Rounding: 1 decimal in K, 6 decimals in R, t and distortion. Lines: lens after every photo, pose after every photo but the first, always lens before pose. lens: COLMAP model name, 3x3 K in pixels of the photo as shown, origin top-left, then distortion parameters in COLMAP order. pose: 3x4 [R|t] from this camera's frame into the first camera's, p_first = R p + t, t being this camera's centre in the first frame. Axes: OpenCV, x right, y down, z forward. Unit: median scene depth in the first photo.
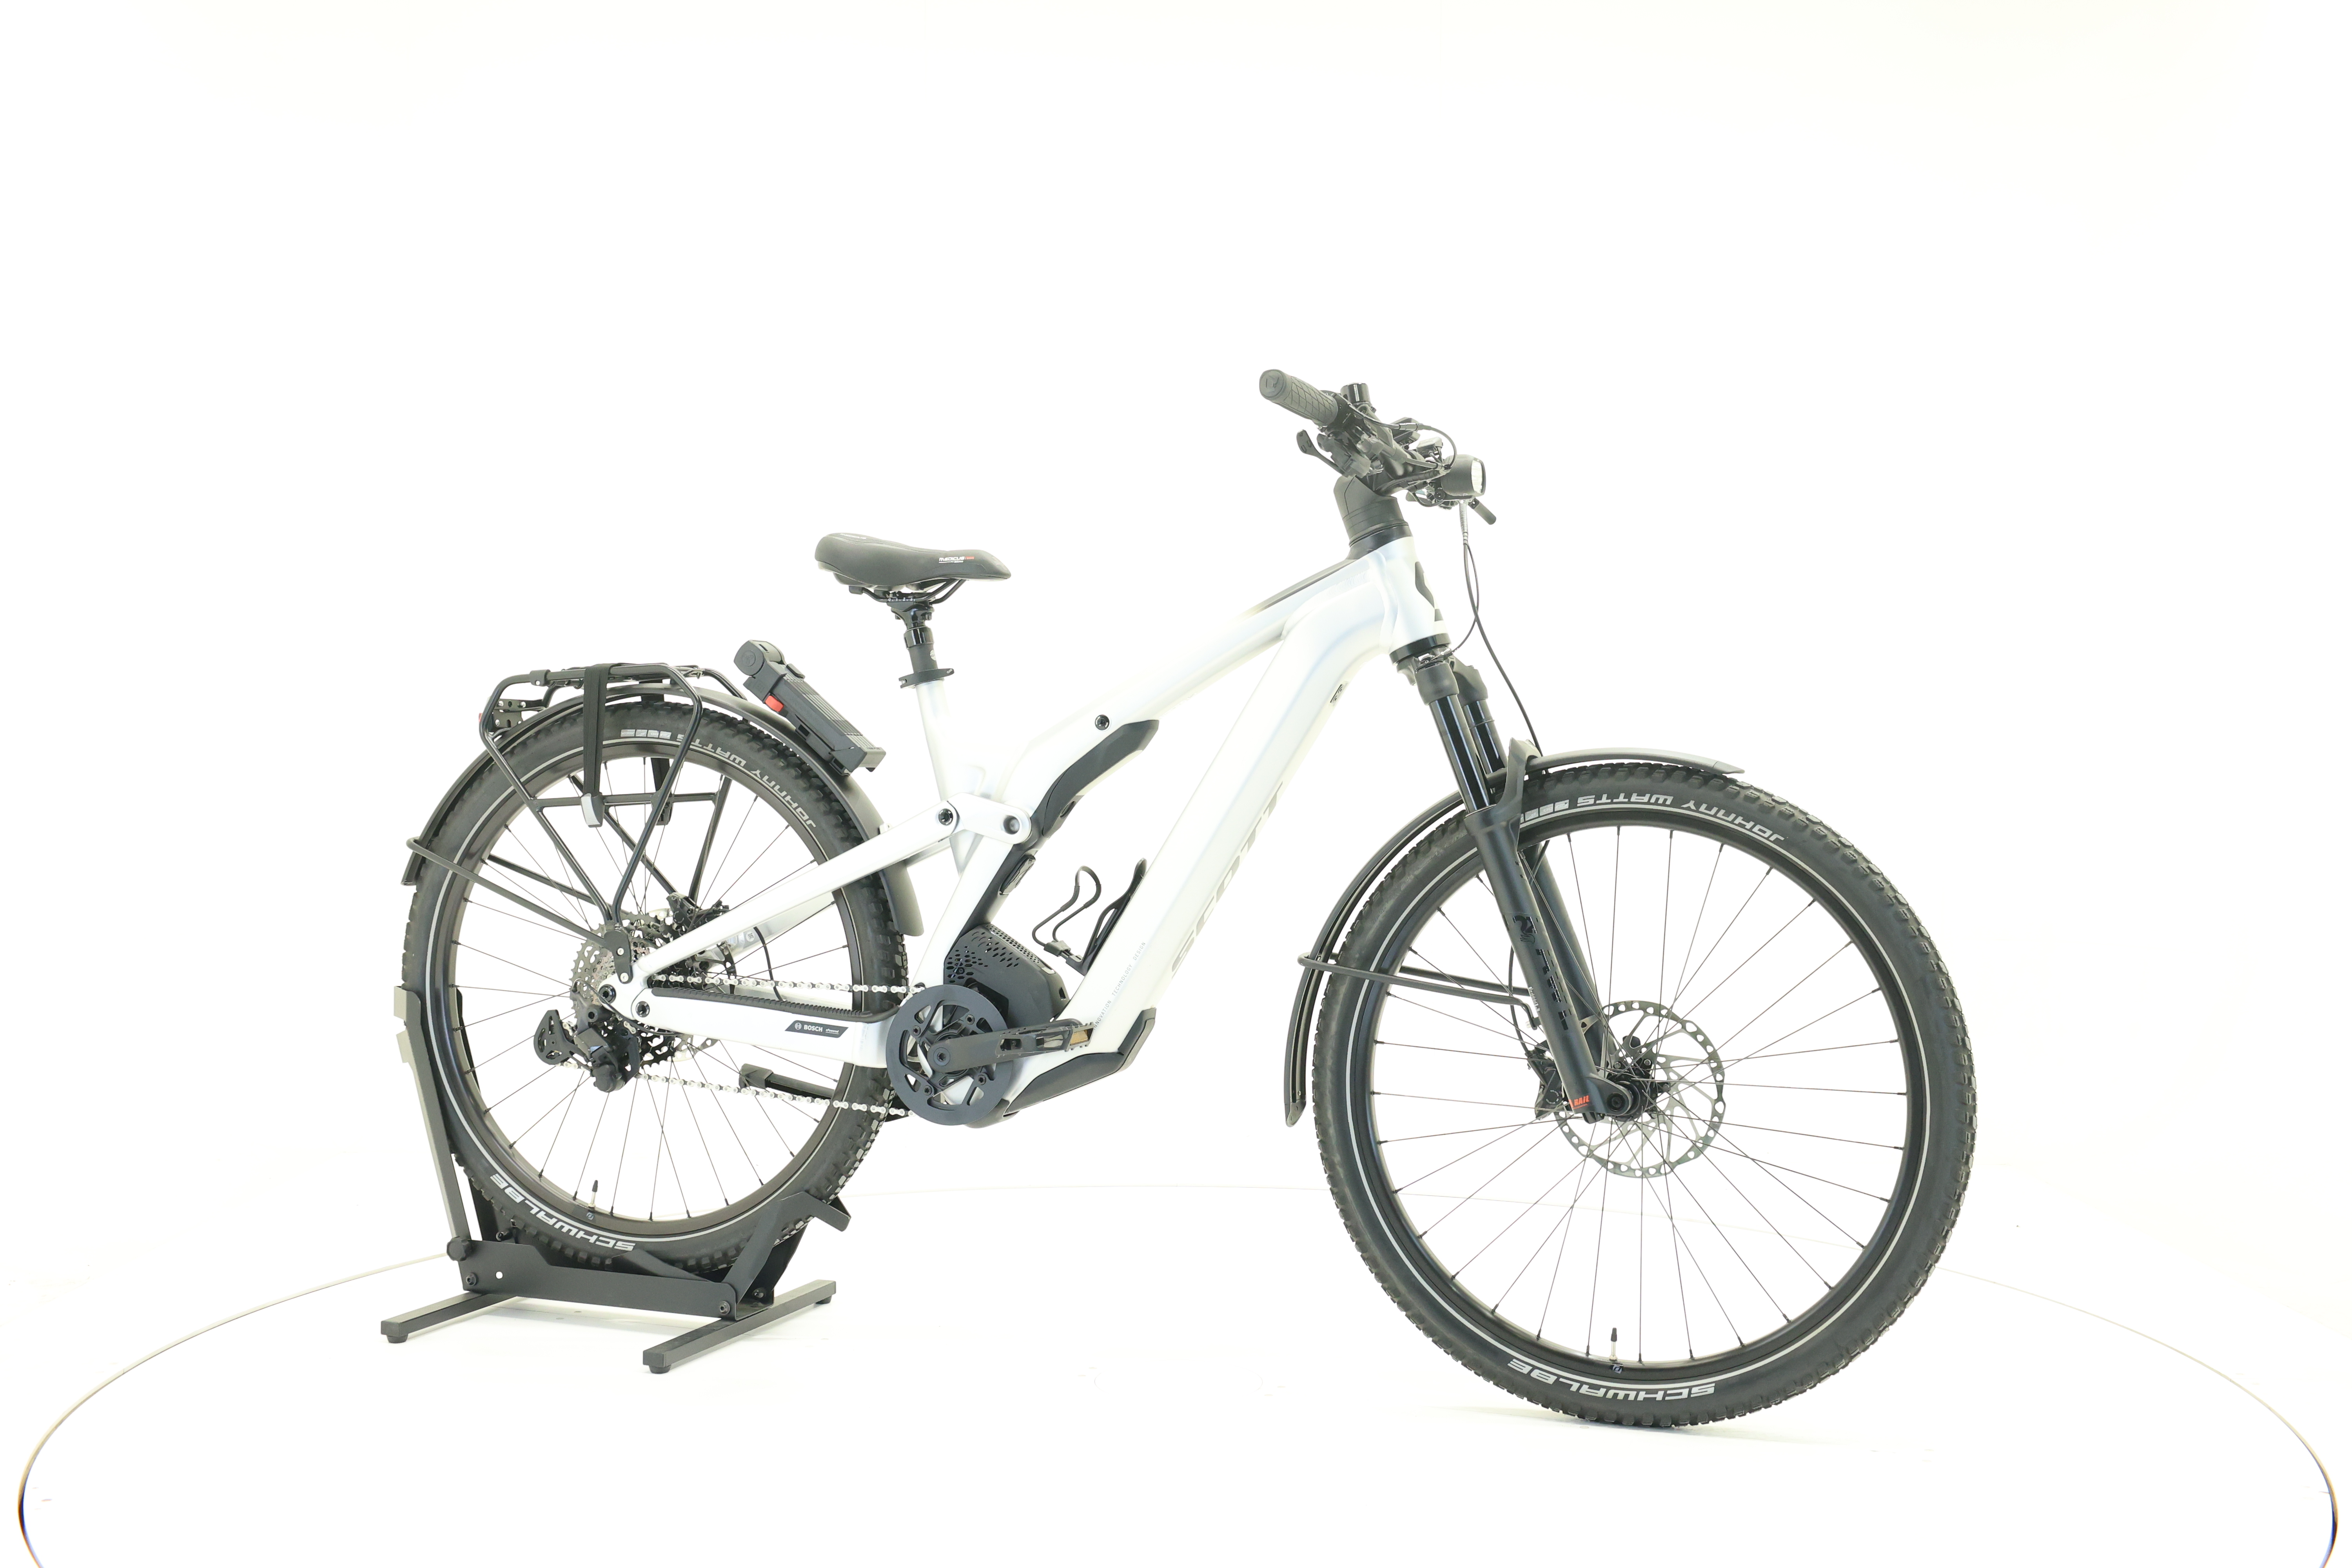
lens RADIAL K [[2514.7, 0, 1175.6], [0, 2514.7, 779.8], [0, 0, 1]] dist [0.002458, 0.000000]
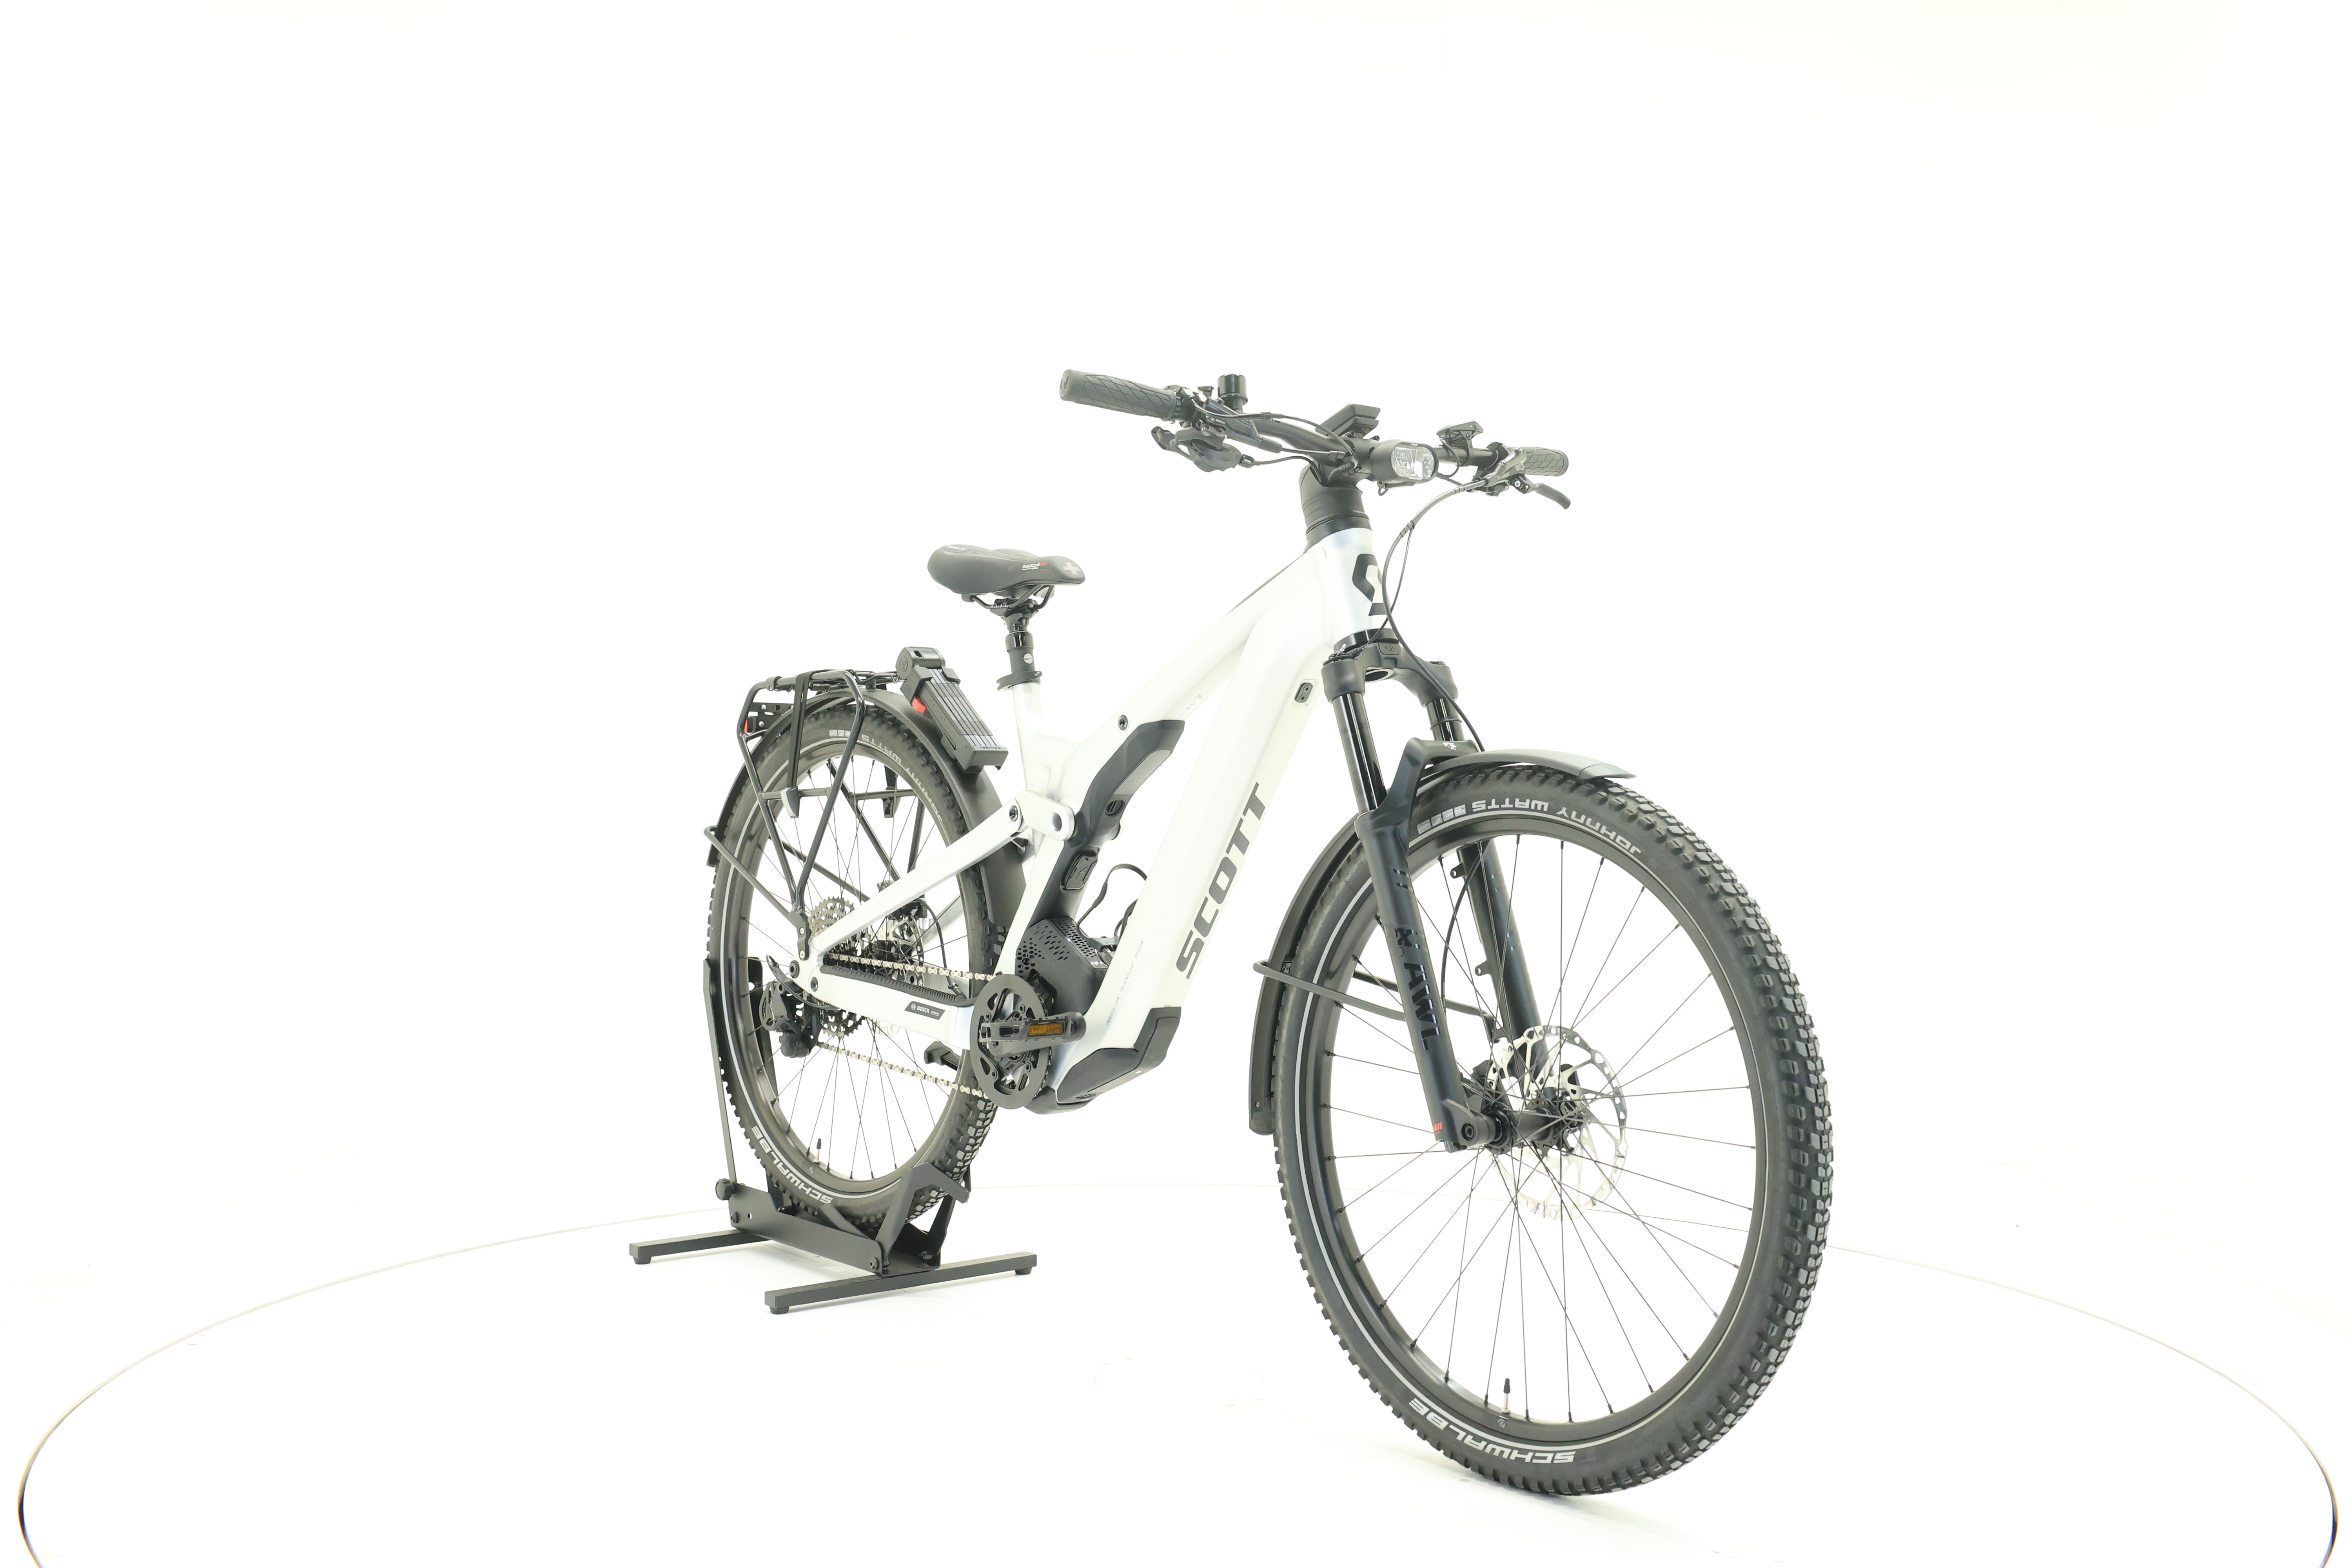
lens RADIAL K [[2514.7, 0, 1176.4], [0, 2514.7, 781.4], [0, 0, 1]] dist [0.002458, 0.000000]
pose [[0.868551, 0.009722, -0.495505, 0.483653], [-0.009353, 0.999951, 0.003225, -0.002479], [0.495512, 0.001834, 0.868599, 0.128073]]
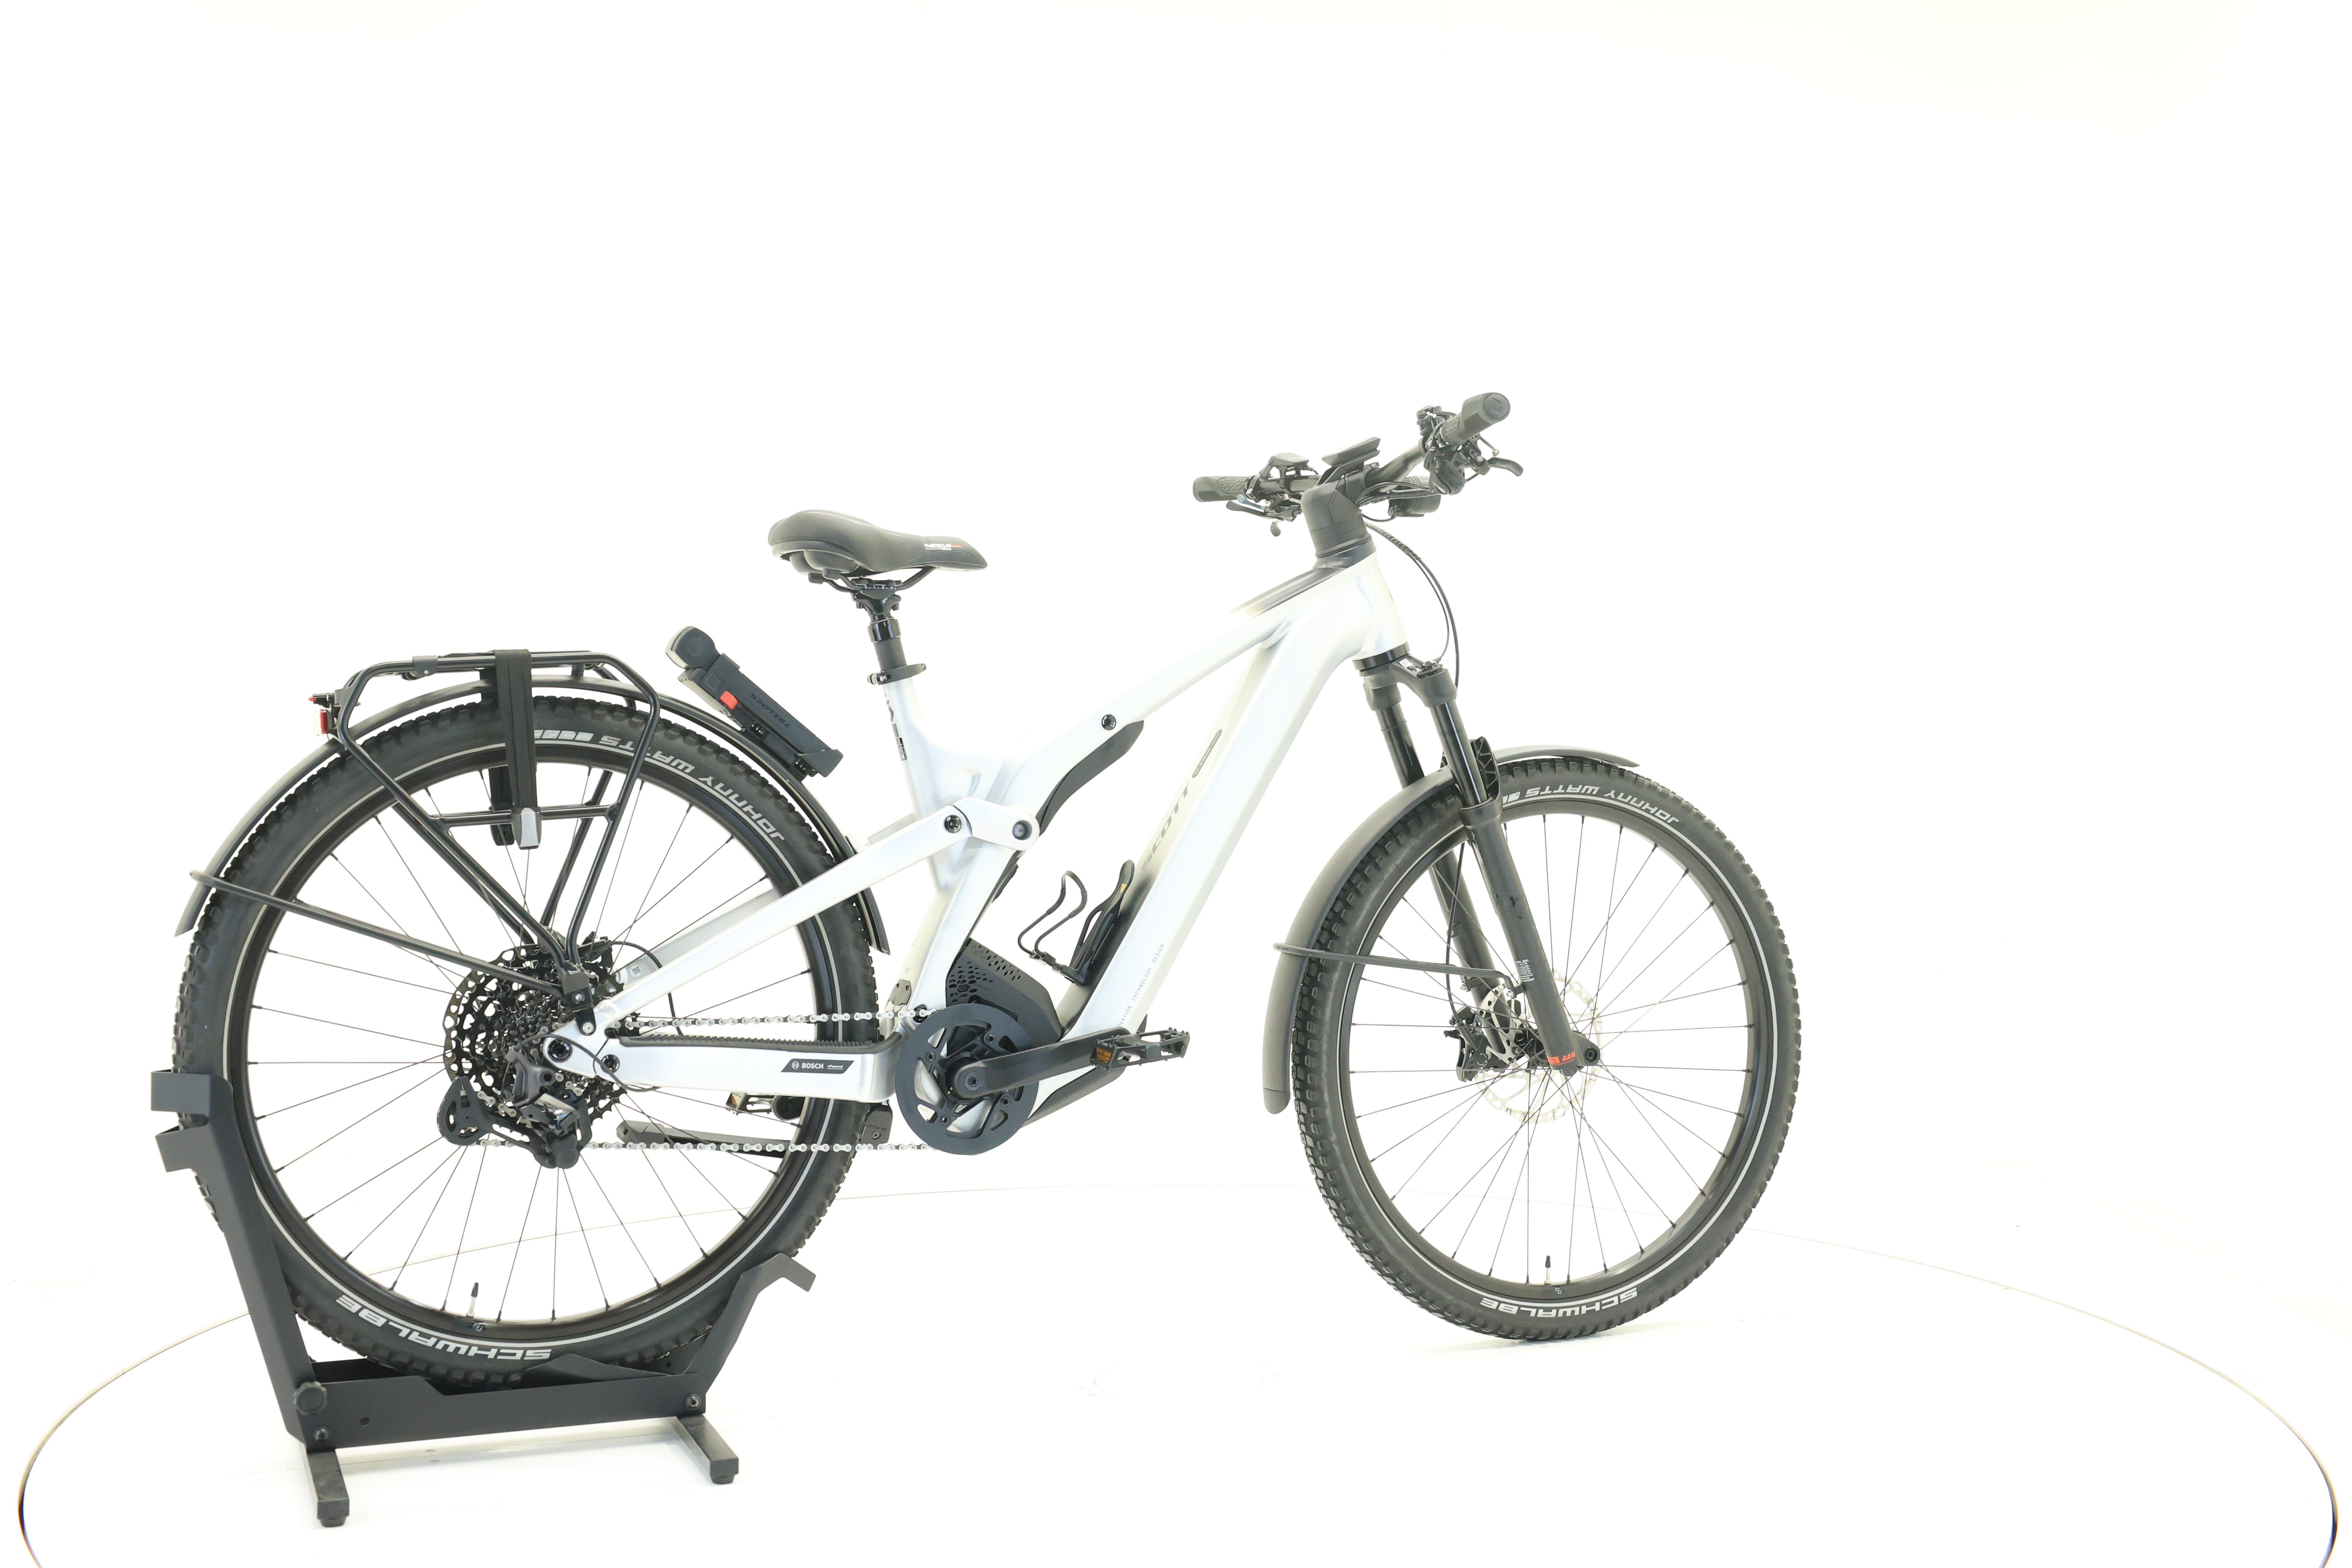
lens RADIAL K [[2514.7, 0, 1166.1], [0, 2514.7, 775.6], [0, 0, 1]] dist [0.002458, 0.000000]
pose [[0.723910, -0.014733, 0.689737, -0.675285], [0.013168, 0.999885, 0.007536, -0.009120], [-0.689768, 0.003627, 0.724021, 0.272624]]
